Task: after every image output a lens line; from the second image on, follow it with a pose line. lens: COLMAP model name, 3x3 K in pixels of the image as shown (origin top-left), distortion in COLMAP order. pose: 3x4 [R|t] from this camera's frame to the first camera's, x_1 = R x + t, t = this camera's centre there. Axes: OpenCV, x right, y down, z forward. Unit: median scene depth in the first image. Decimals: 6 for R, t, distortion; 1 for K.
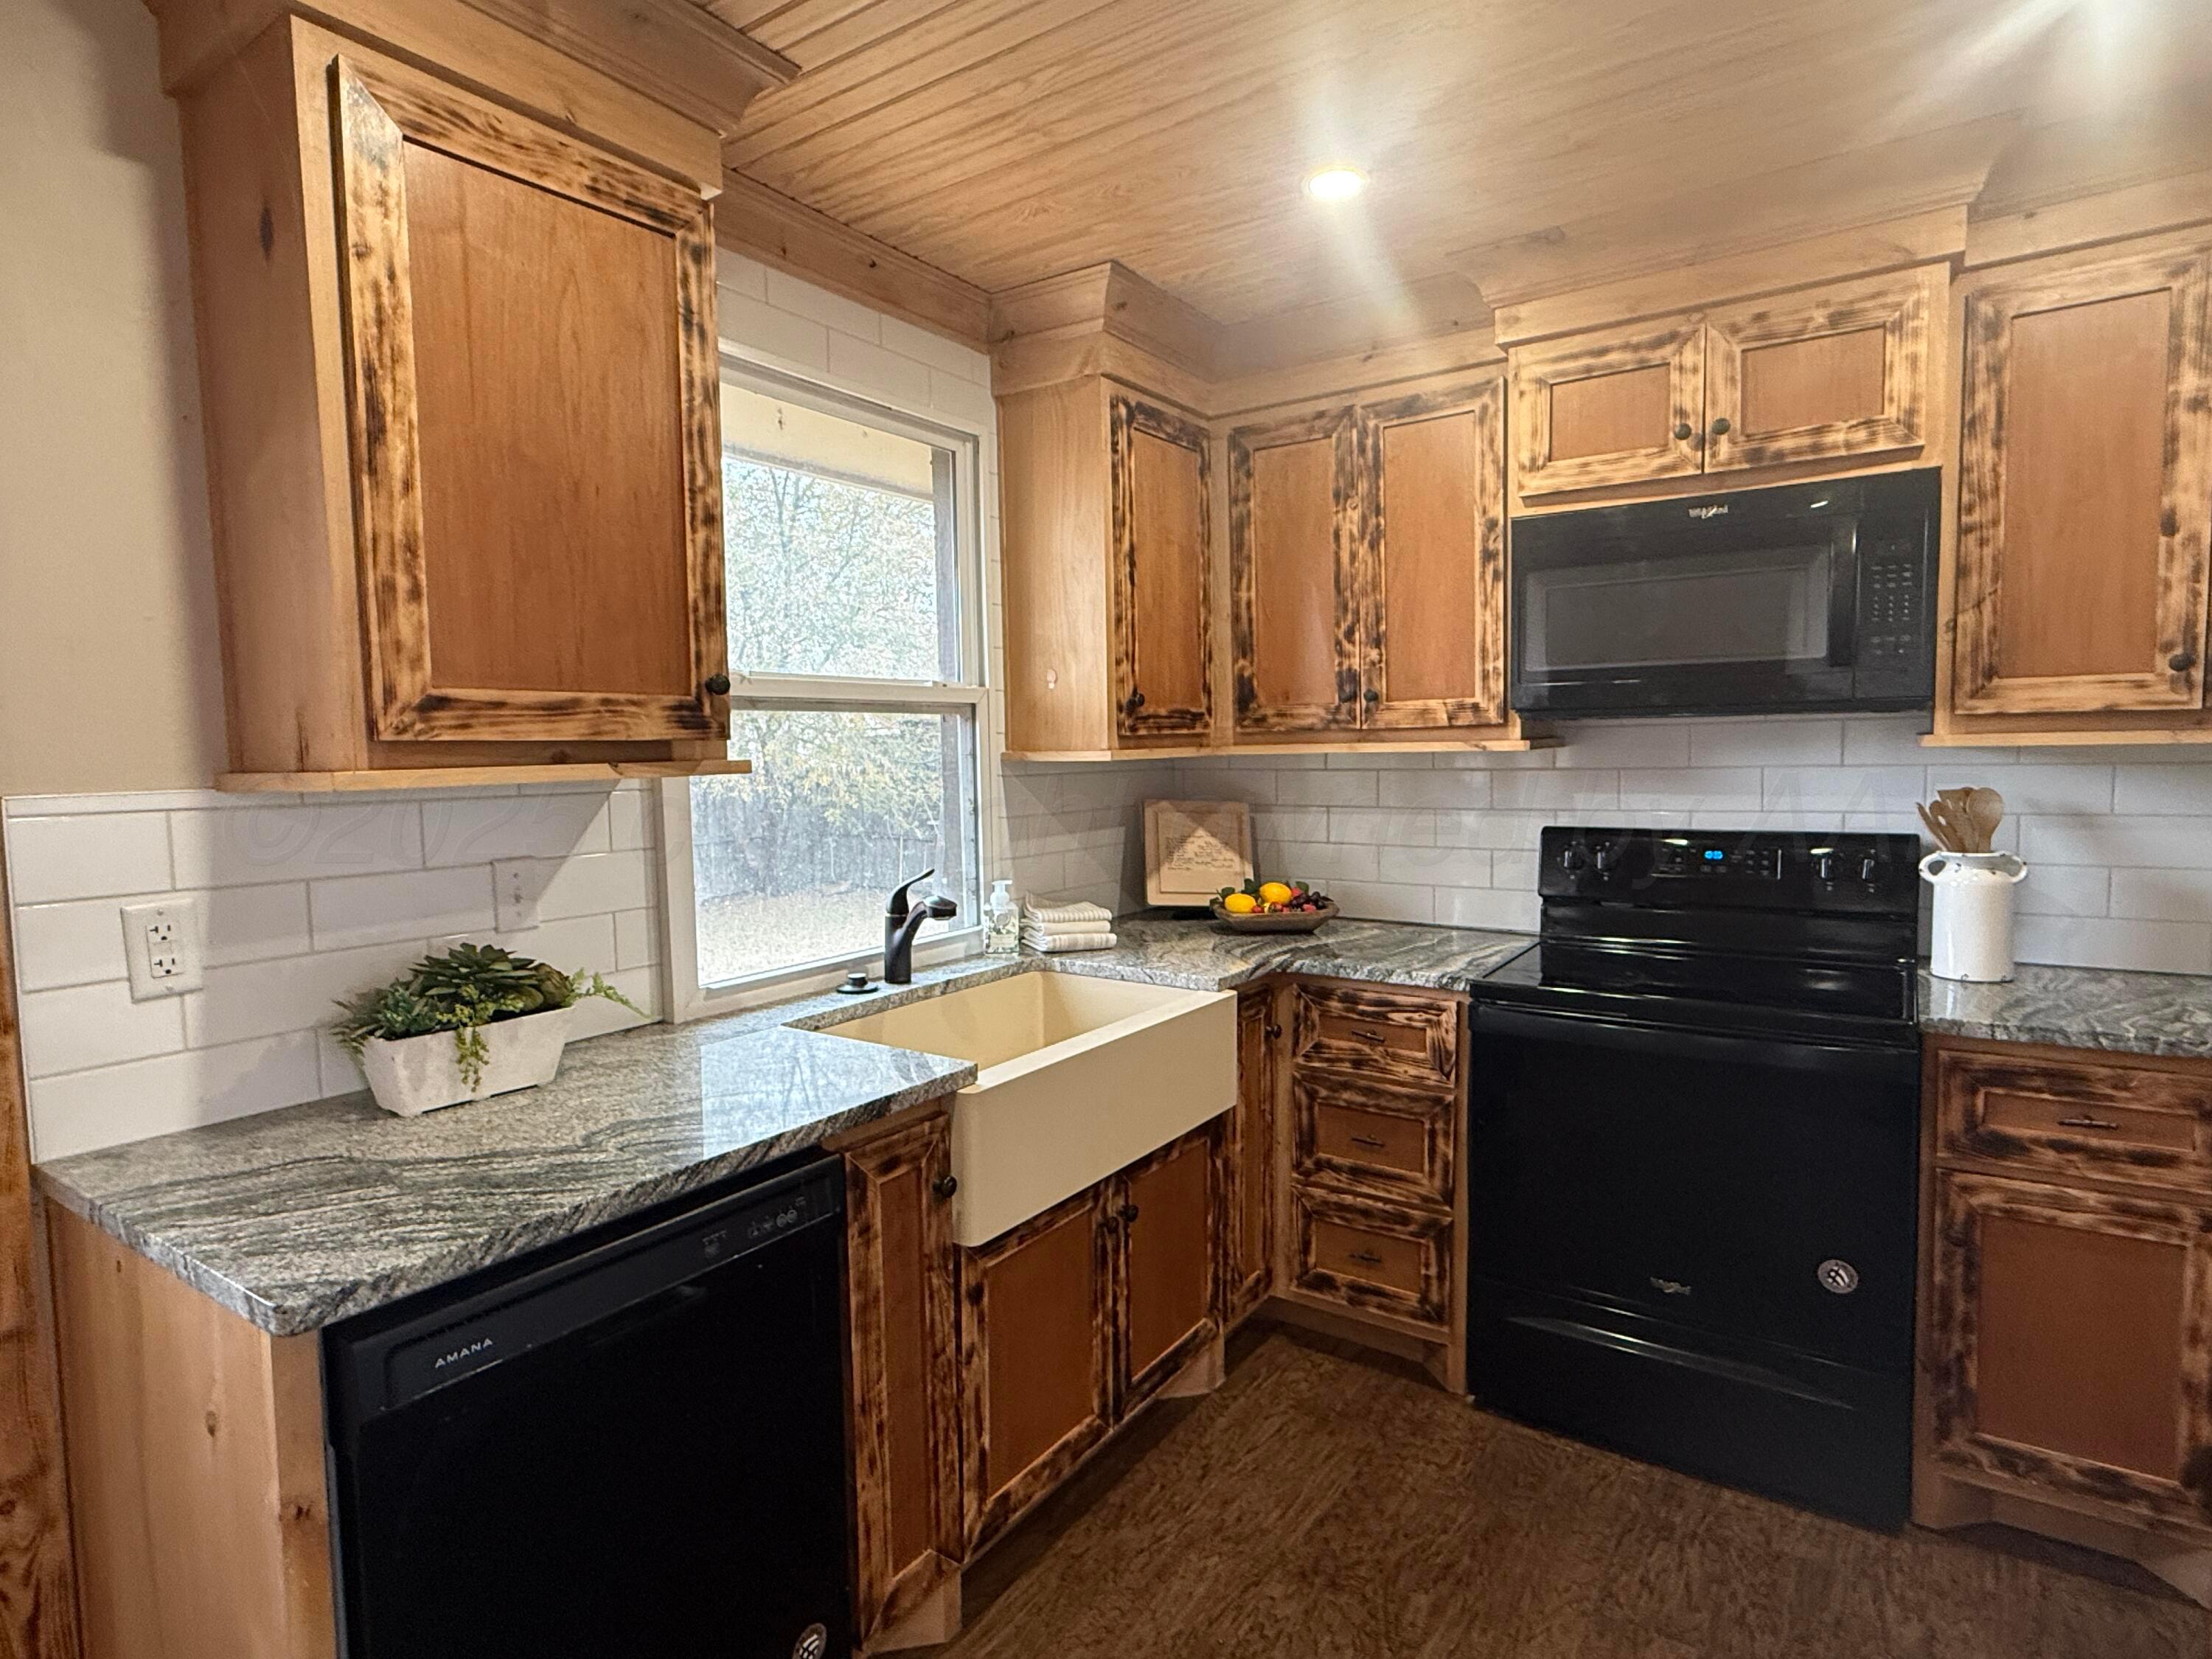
lens RADIAL K [[1181.3, 0, 1077.8], [0, 1181.3, 827.9], [0, 0, 1]] dist [-0.001041, 0.000193]
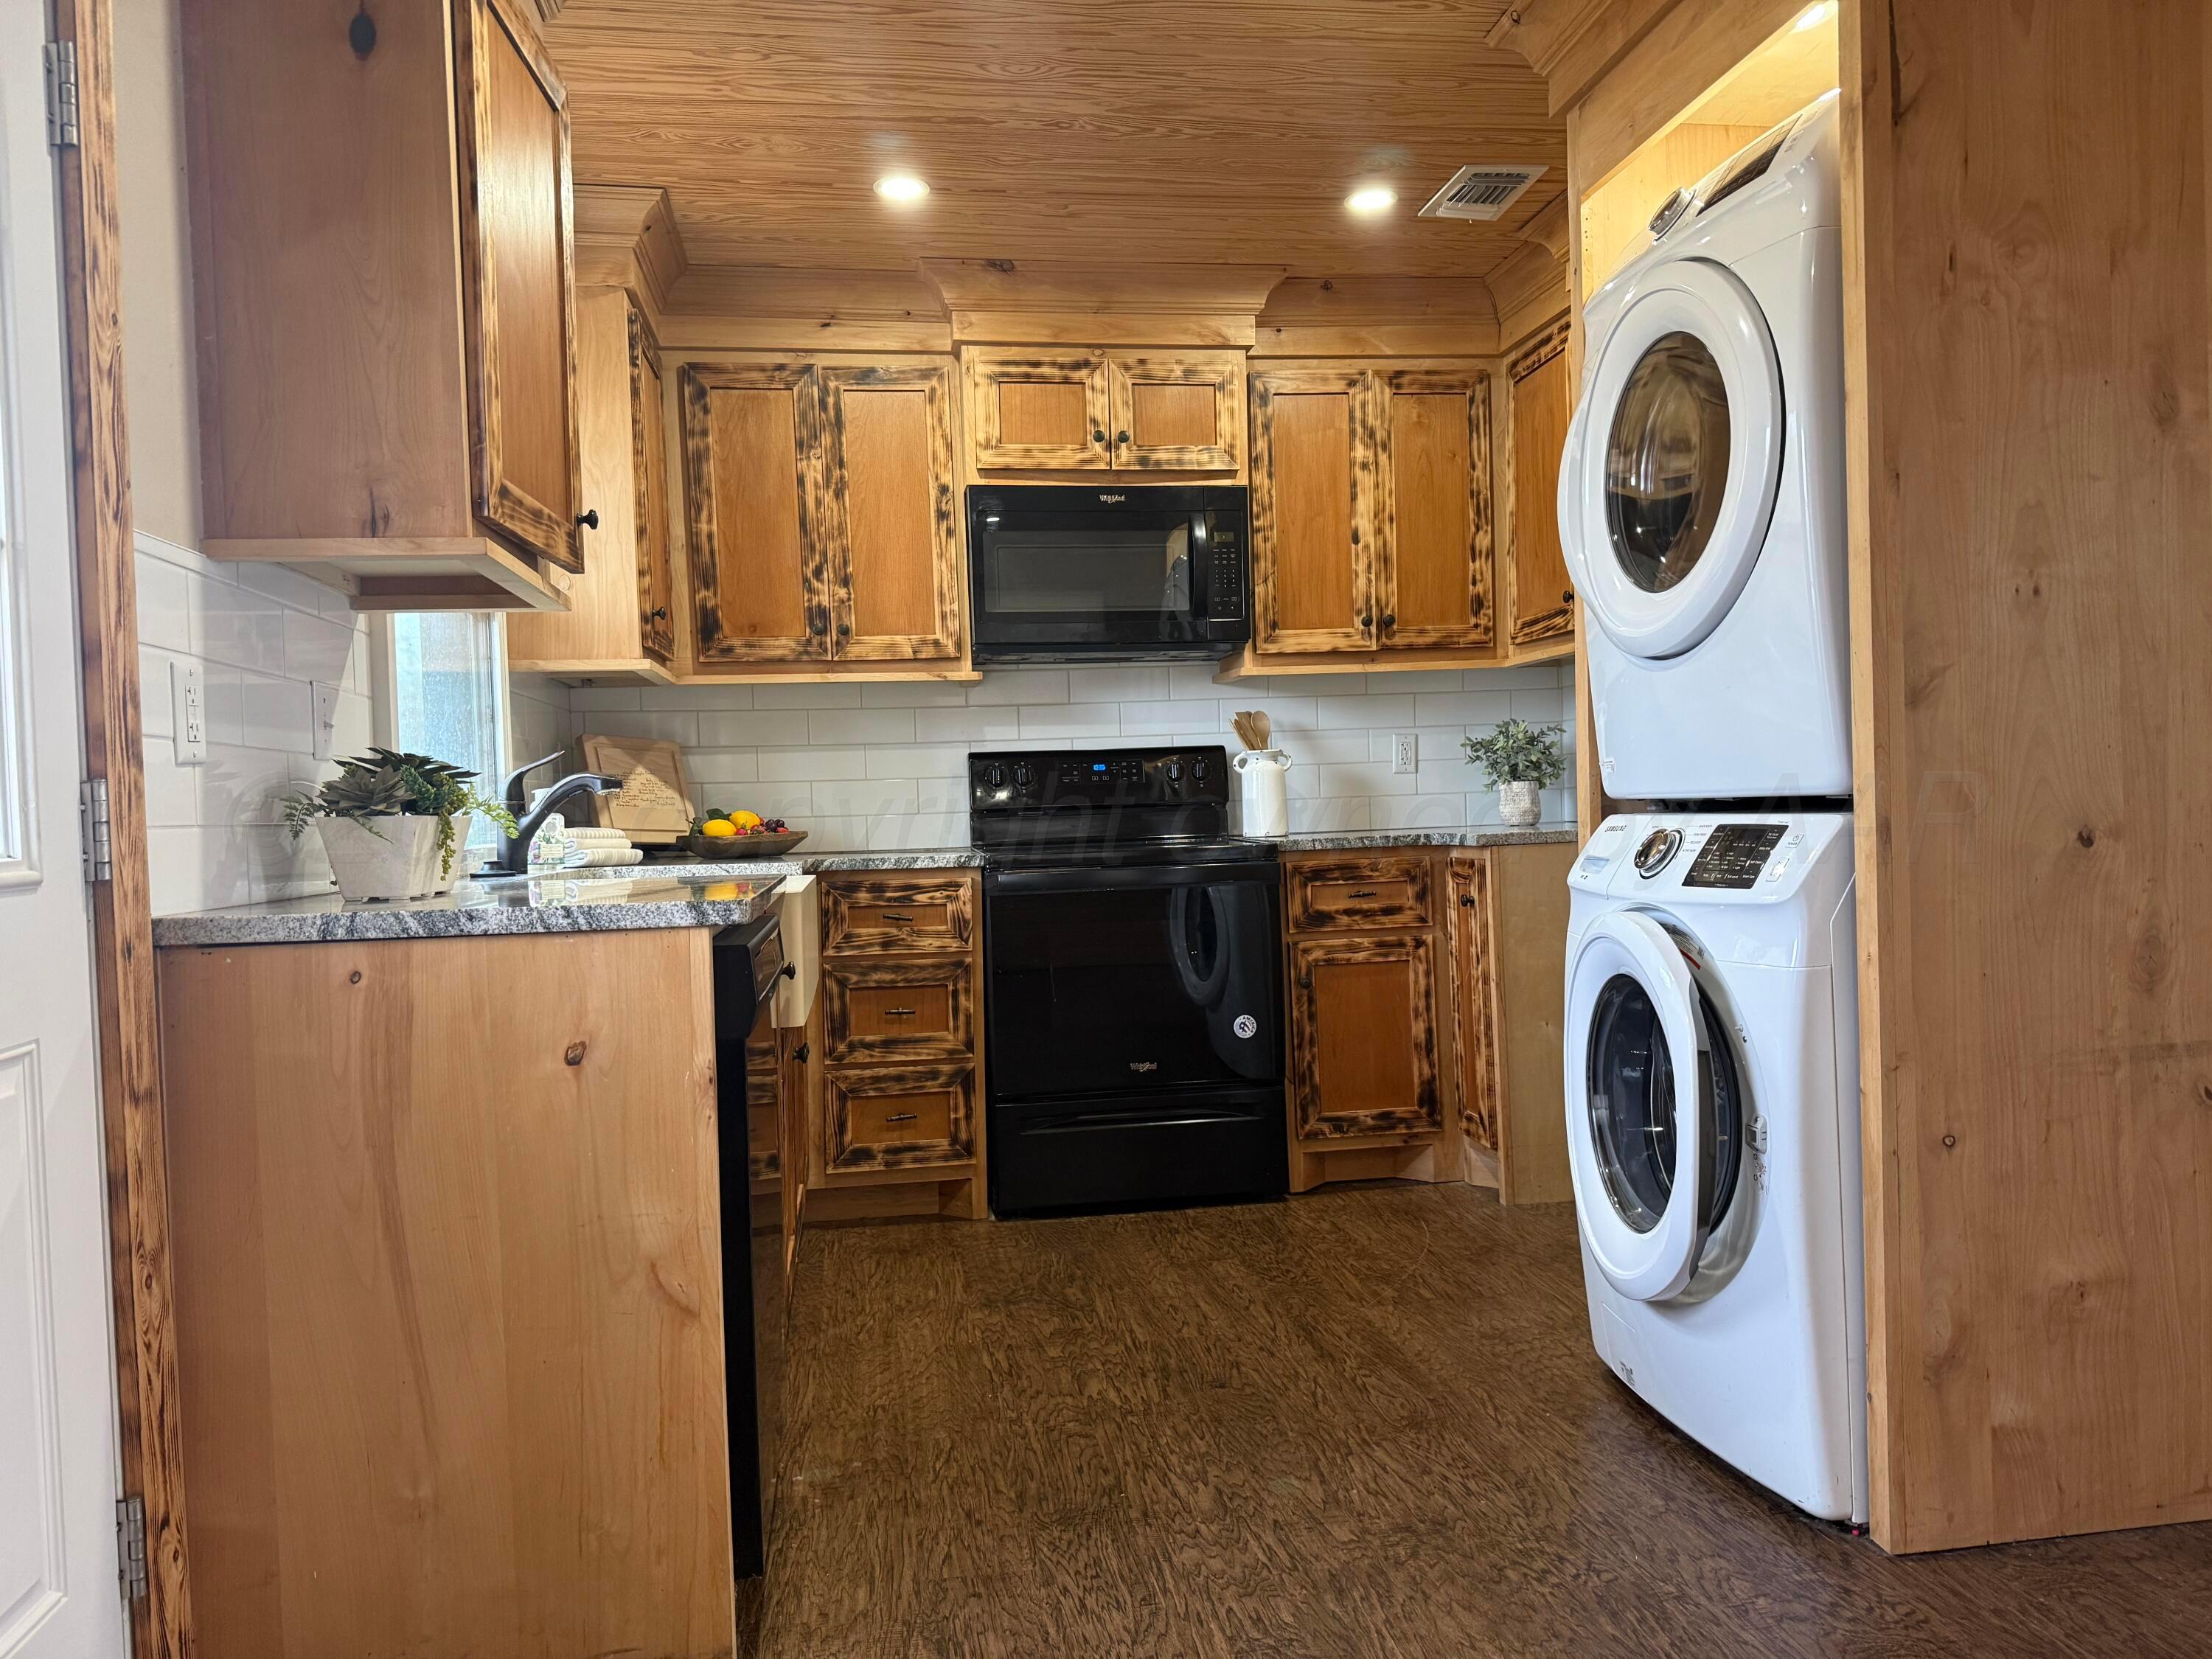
lens RADIAL K [[1591.0, 0, 1106.0], [0, 1591.0, 829.5], [0, 0, 1]] dist [0.148412, -0.175100]
pose [[0.720752, -0.013705, 0.693058, -0.689609], [0.066954, 0.996506, -0.049924, 0.185706], [-0.689953, 0.082386, 0.719151, -0.258551]]
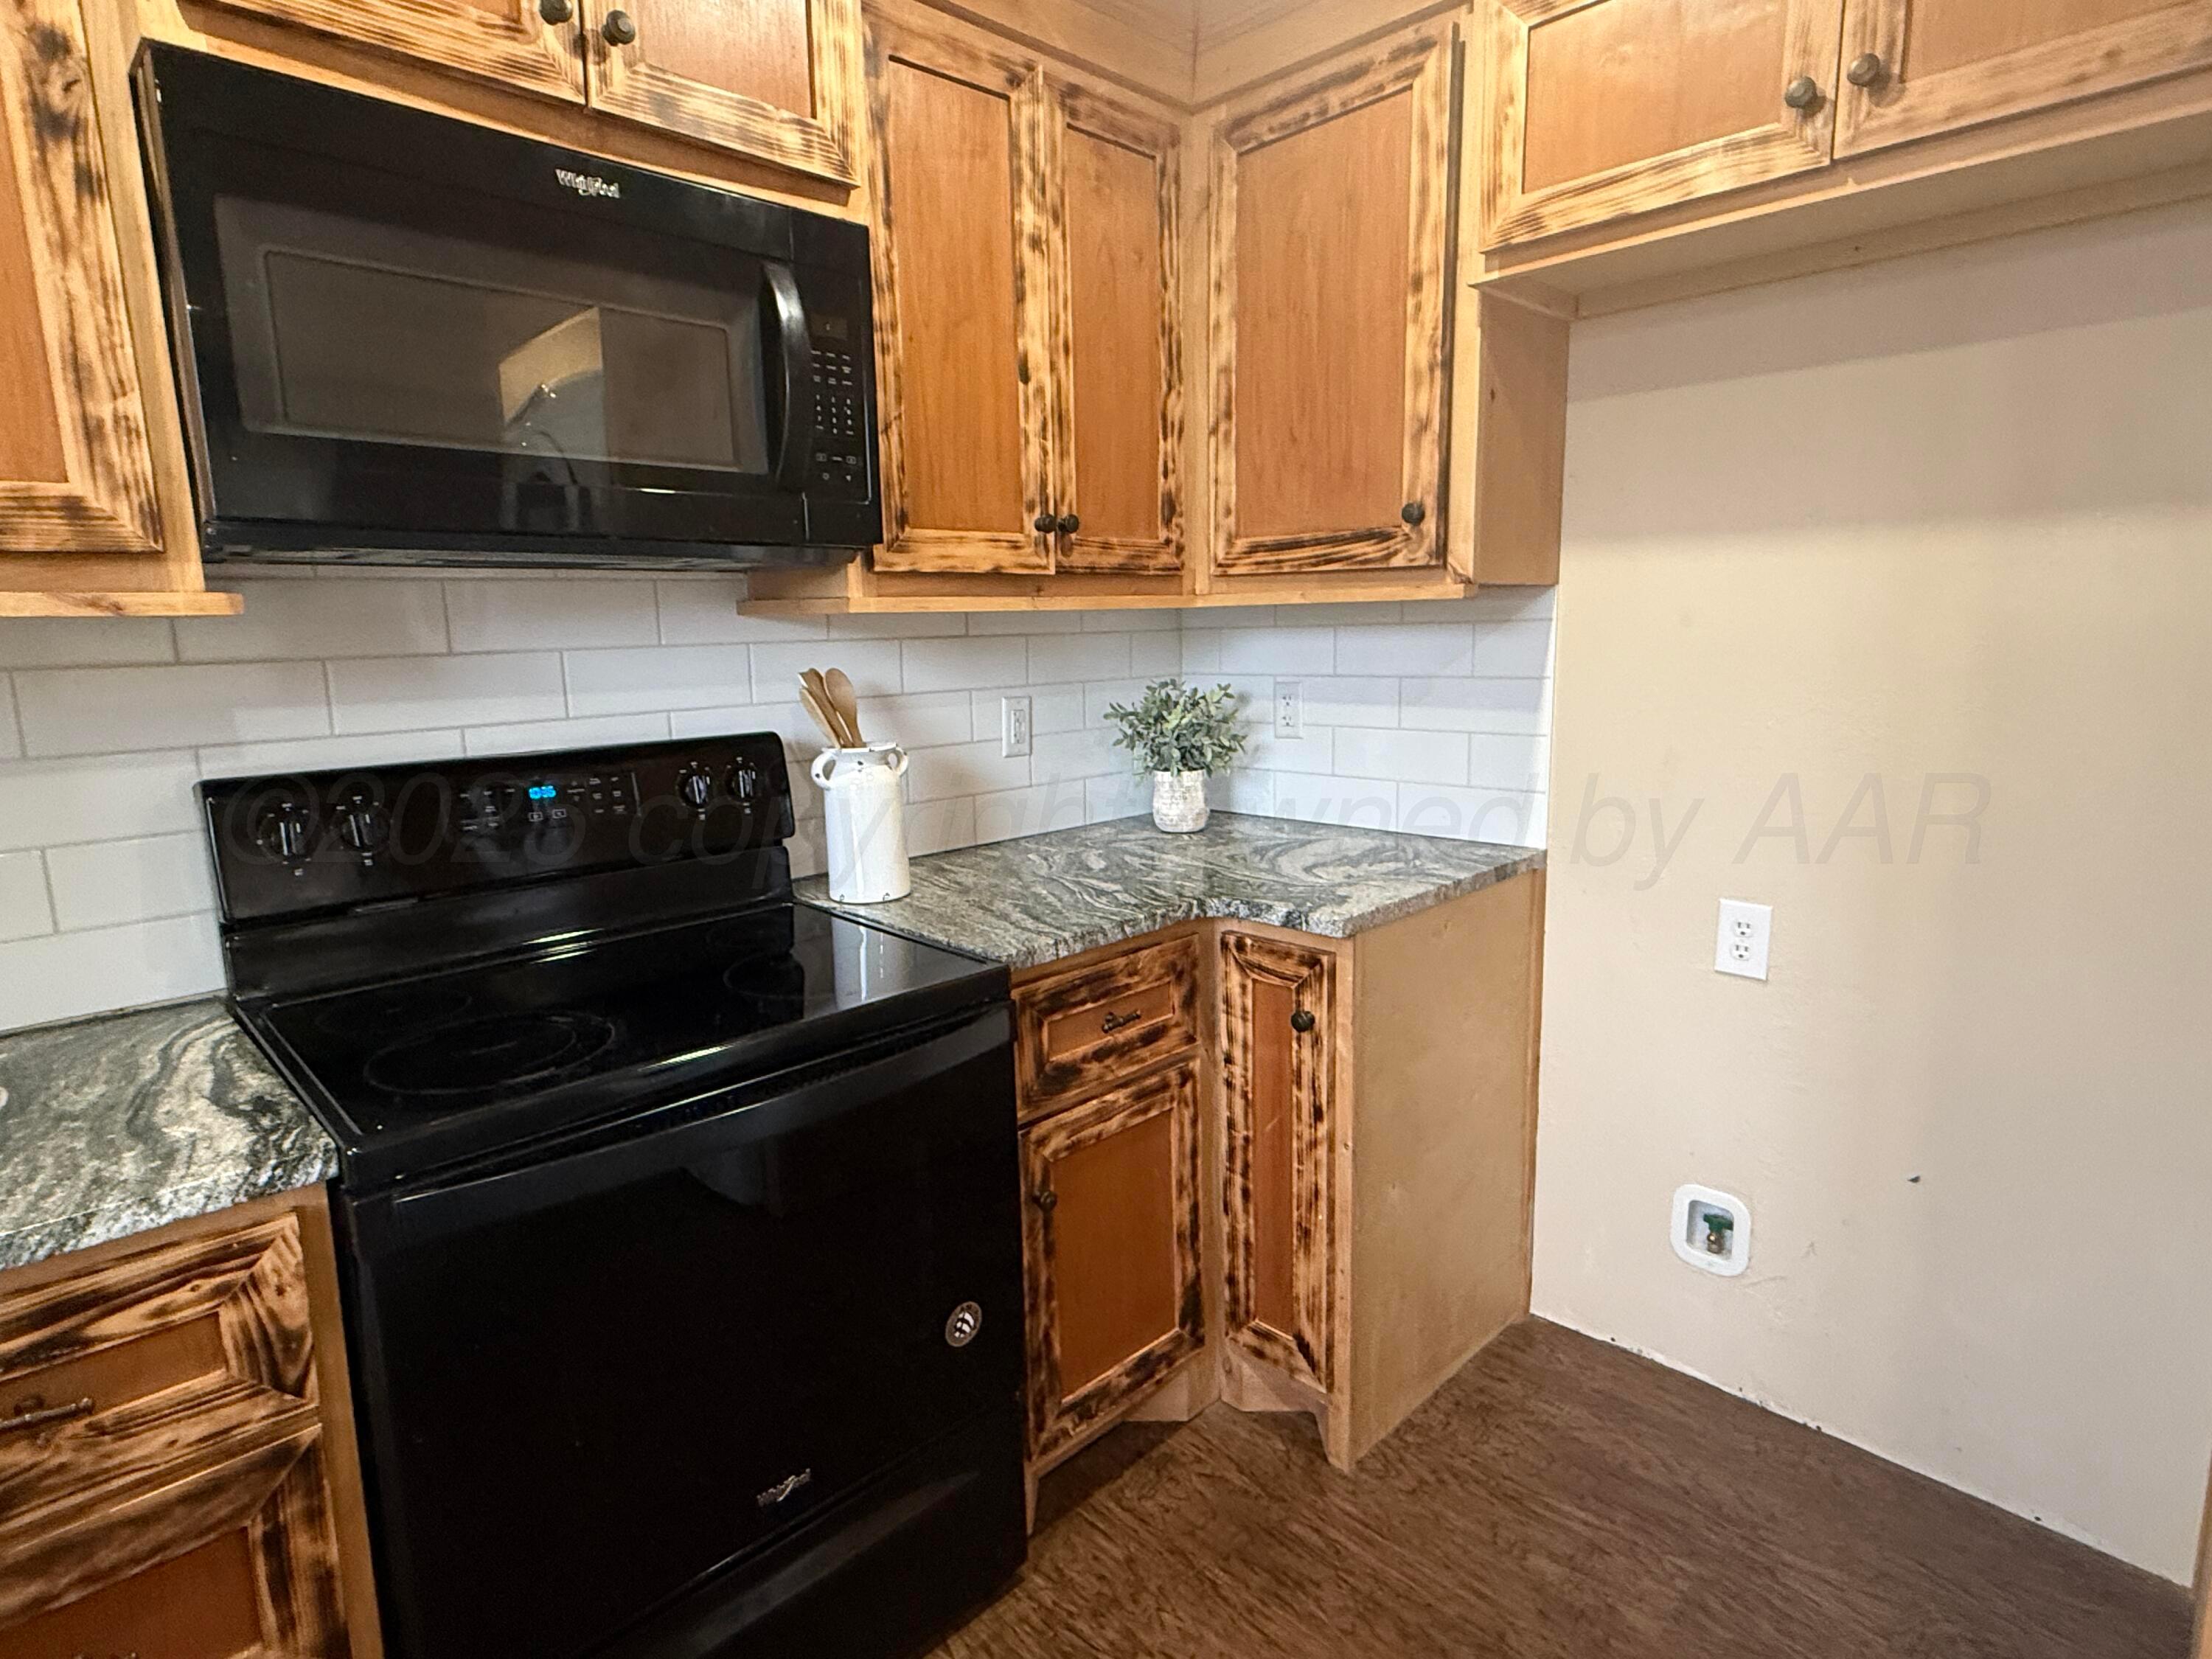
lens RADIAL K [[1171.8, 0, 1102.2], [0, 1171.8, 822.7], [0, 0, 1]] dist [-0.000516, -0.000854]
pose [[0.179906, -0.147088, 0.972625, -0.009982], [0.085977, 0.987325, 0.133408, -0.018952], [-0.979919, 0.059623, 0.190272, 0.622505]]
